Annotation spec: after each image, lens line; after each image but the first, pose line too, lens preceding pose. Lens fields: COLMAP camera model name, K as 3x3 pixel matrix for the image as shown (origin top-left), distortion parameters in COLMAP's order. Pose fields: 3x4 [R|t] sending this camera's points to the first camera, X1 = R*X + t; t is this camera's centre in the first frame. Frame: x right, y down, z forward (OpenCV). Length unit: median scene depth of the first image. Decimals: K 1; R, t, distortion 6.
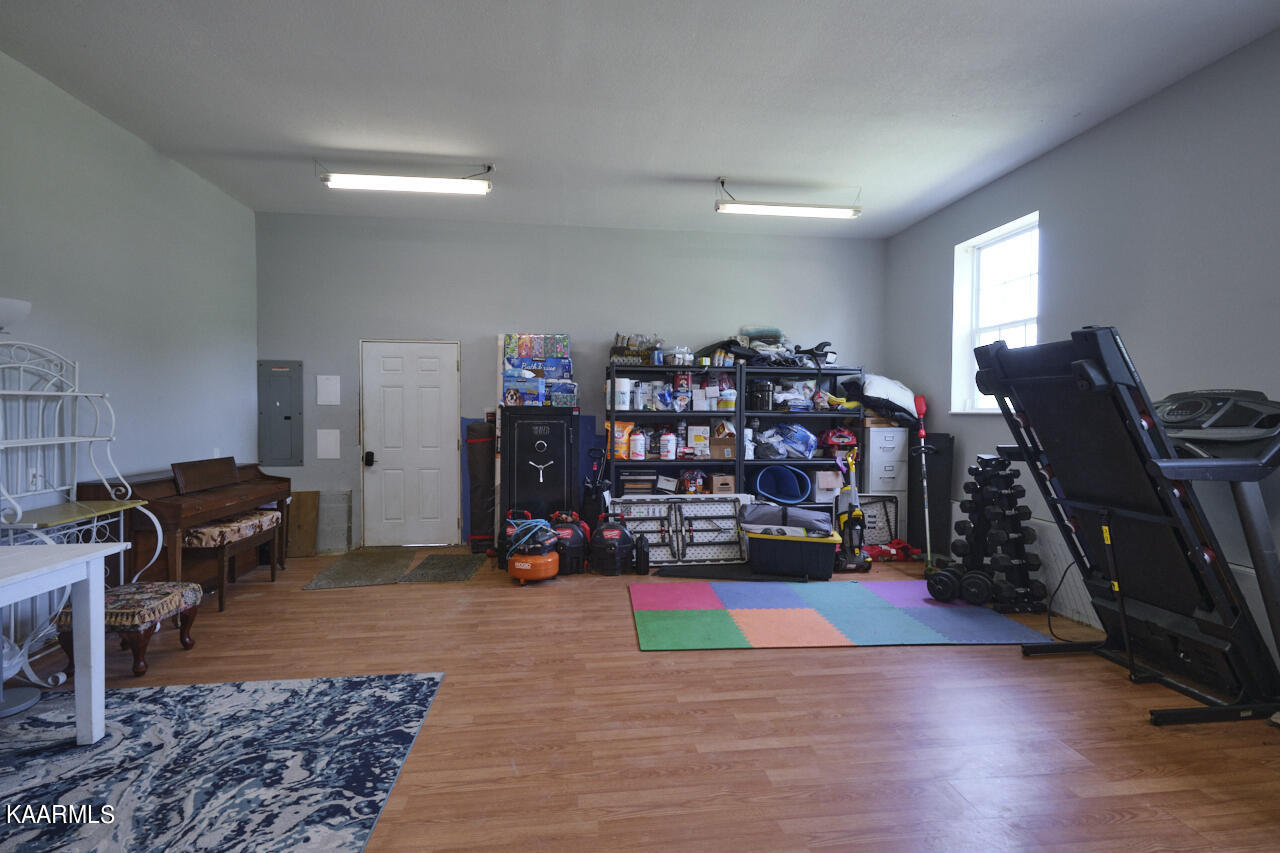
lens RADIAL K [[556.7, 0, 639.2], [0, 556.7, 420.4], [0, 0, 1]] dist [-0.001446, 0.000230]
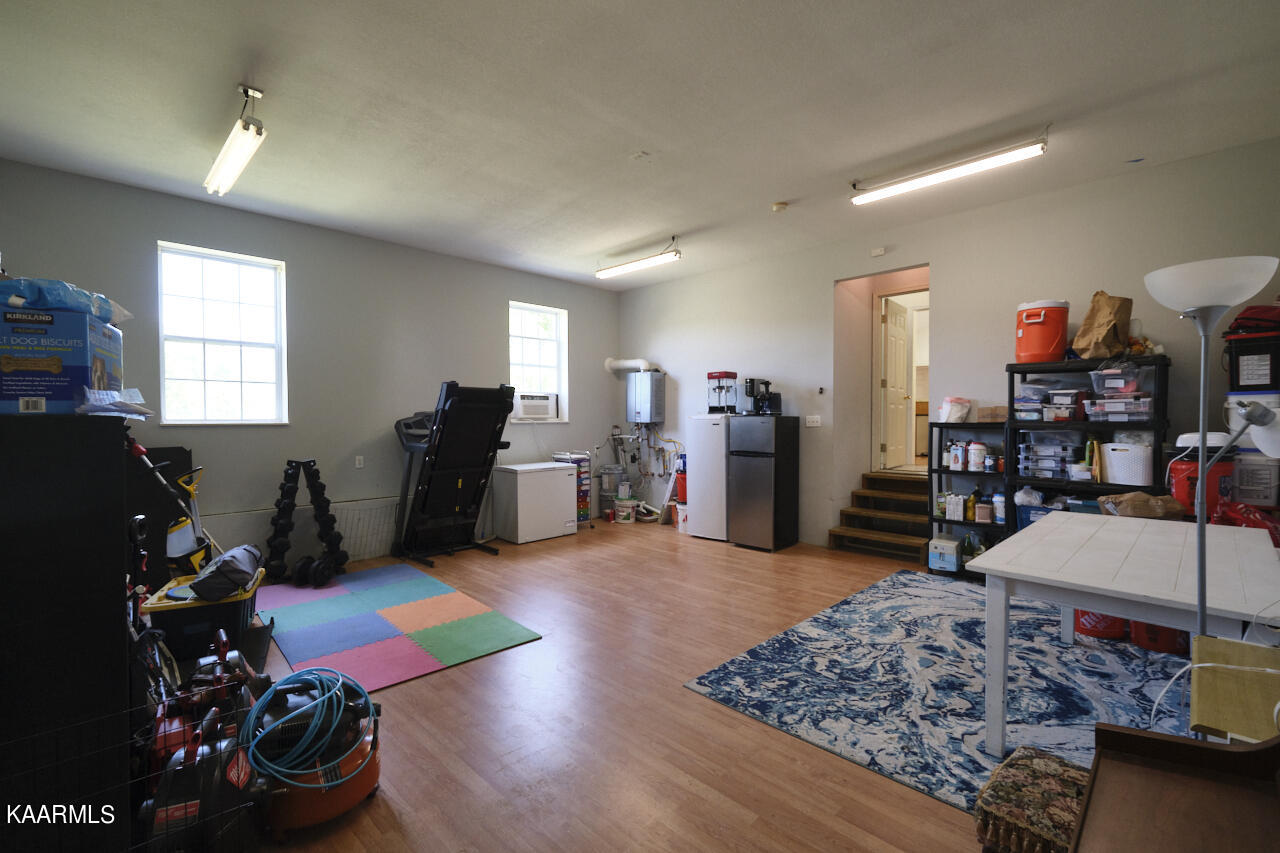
lens RADIAL K [[556.7, 0, 642.2], [0, 556.7, 426.4], [0, 0, 1]] dist [-0.001446, 0.000230]
pose [[-0.618919, -0.013961, 0.785331, -1.317834], [0.013497, 0.999505, 0.028405, -0.050172], [-0.785339, 0.028180, -0.618424, 2.024613]]
